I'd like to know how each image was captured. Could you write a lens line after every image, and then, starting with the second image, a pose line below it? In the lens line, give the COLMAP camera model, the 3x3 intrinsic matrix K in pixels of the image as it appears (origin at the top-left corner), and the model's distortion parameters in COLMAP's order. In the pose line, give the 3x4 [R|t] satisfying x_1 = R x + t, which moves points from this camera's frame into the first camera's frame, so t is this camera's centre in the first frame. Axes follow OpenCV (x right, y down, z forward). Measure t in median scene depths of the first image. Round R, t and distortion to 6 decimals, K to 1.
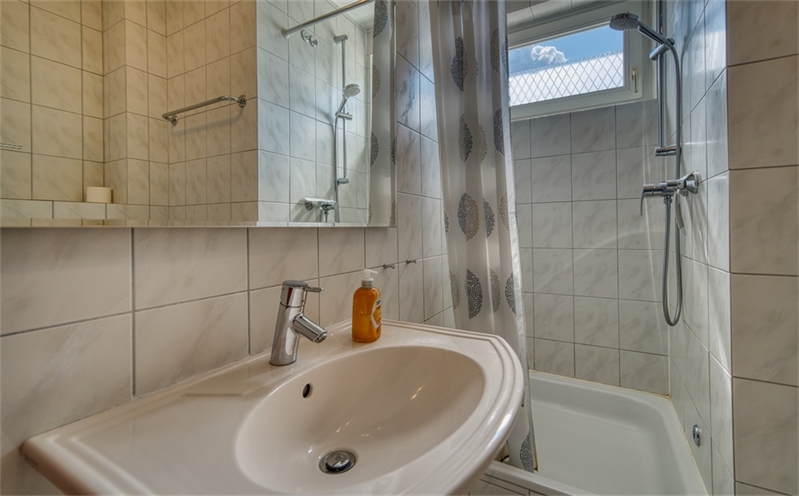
lens RADIAL K [[349.6, 0, 404.8], [0, 349.6, 229.4], [0, 0, 1]] dist [0.008716, -0.000272]
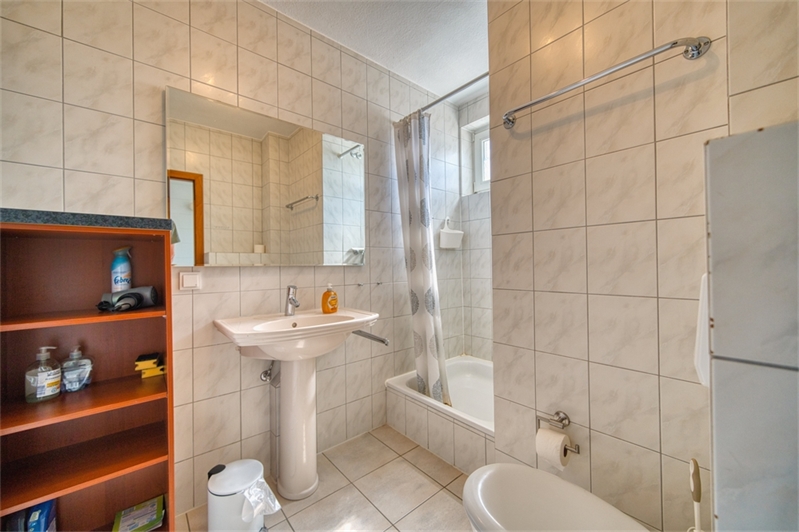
lens RADIAL K [[302.0, 0, 399.3], [0, 302.0, 265.1], [0, 0, 1]] dist [-0.001309, -0.000019]
pose [[0.941360, -0.002741, -0.337392, 0.460454], [0.001074, 0.999986, -0.005129, 0.001137], [0.337402, 0.004466, 0.941350, -0.339101]]
